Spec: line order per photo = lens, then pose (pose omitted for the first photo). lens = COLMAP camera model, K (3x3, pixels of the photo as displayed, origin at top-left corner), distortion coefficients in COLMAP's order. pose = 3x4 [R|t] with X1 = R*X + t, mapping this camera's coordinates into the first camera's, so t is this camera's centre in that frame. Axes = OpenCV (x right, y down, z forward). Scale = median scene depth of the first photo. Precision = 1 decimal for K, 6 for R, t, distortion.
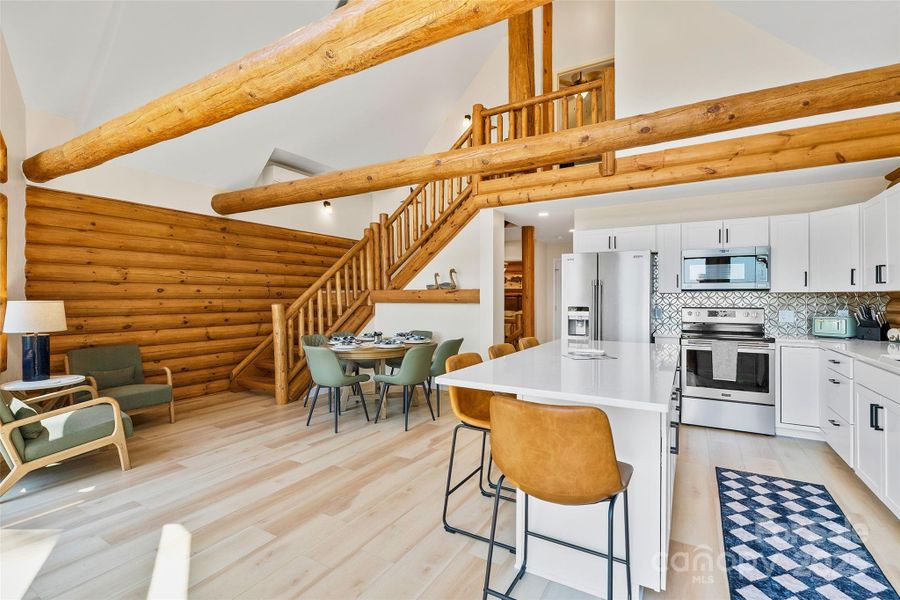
lens RADIAL K [[409.0, 0, 454.1], [0, 409.0, 297.0], [0, 0, 1]] dist [-0.002648, 0.000188]
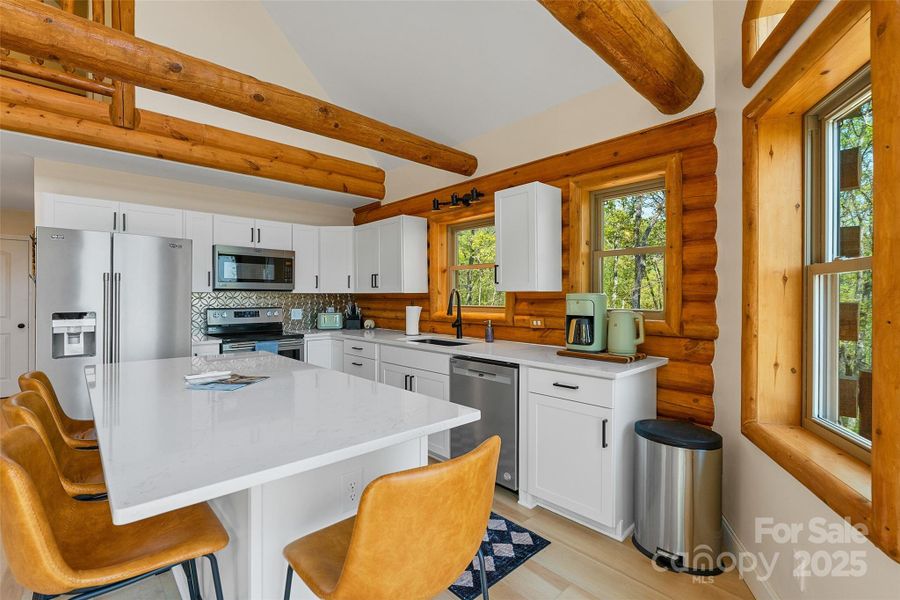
lens RADIAL K [[407.0, 0, 449.3], [0, 407.0, 297.1], [0, 0, 1]] dist [-0.003825, 0.000415]
pose [[0.290245, -0.001687, 0.956951, -0.156012], [-0.002064, 0.999995, 0.002389, -0.003541], [-0.956950, -0.002669, 0.290240, 0.283775]]
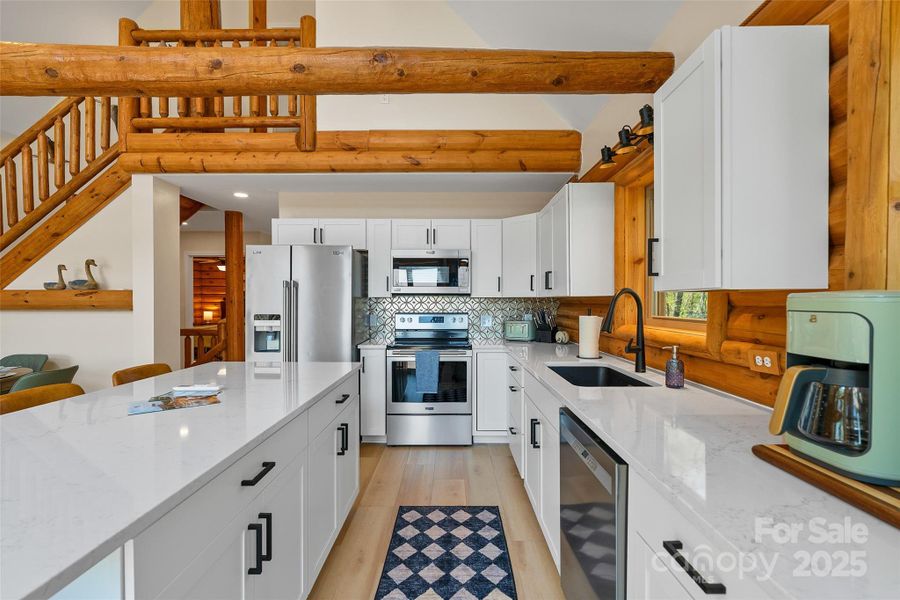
lens RADIAL K [[407.1, 0, 452.5], [0, 407.1, 305.1], [0, 0, 1]] dist [-0.000678, 0.000049]
pose [[0.864097, -0.003932, 0.503309, 0.249700], [-0.001723, 0.999941, 0.010770, -0.003111], [-0.503322, -0.010174, 0.864039, 0.182482]]
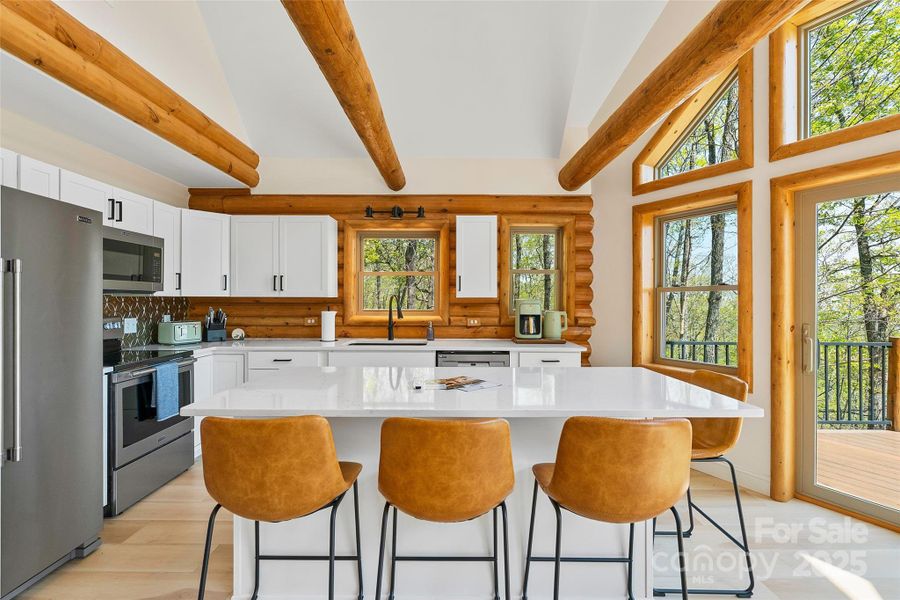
lens RADIAL K [[407.0, 0, 449.3], [0, 407.0, 297.1], [0, 0, 1]] dist [-0.003825, 0.000415]
pose [[-0.495940, 0.006806, 0.868330, -0.200388], [-0.004059, 0.999940, -0.010156, -0.003142], [-0.868347, -0.008561, -0.495883, 0.913236]]
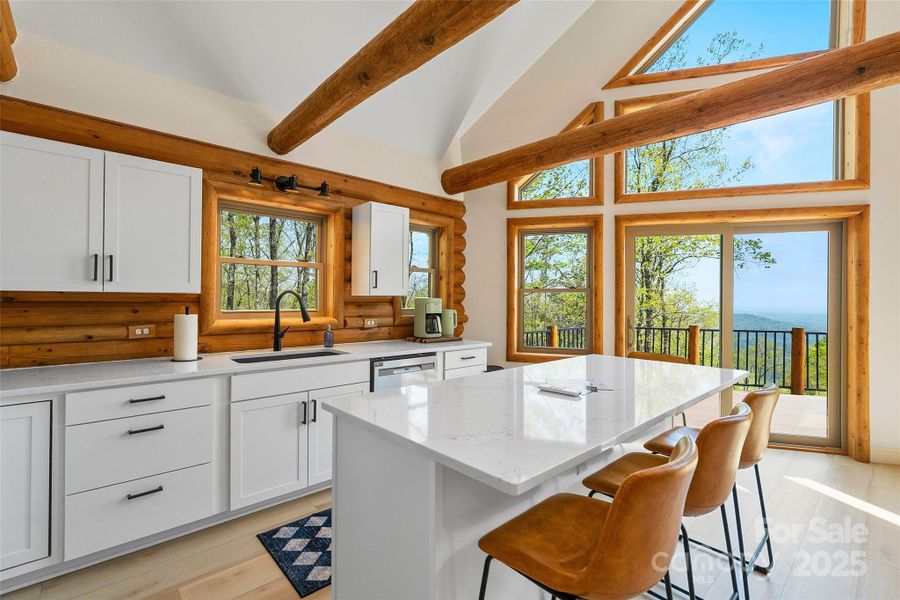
lens RADIAL K [[407.0, 0, 449.3], [0, 407.0, 297.1], [0, 0, 1]] dist [-0.003825, 0.000415]
pose [[-0.951990, -0.005155, 0.306086, 0.212091], [-0.007703, 0.999945, -0.007116, -0.004089], [-0.306032, -0.009133, -0.951977, 1.167835]]
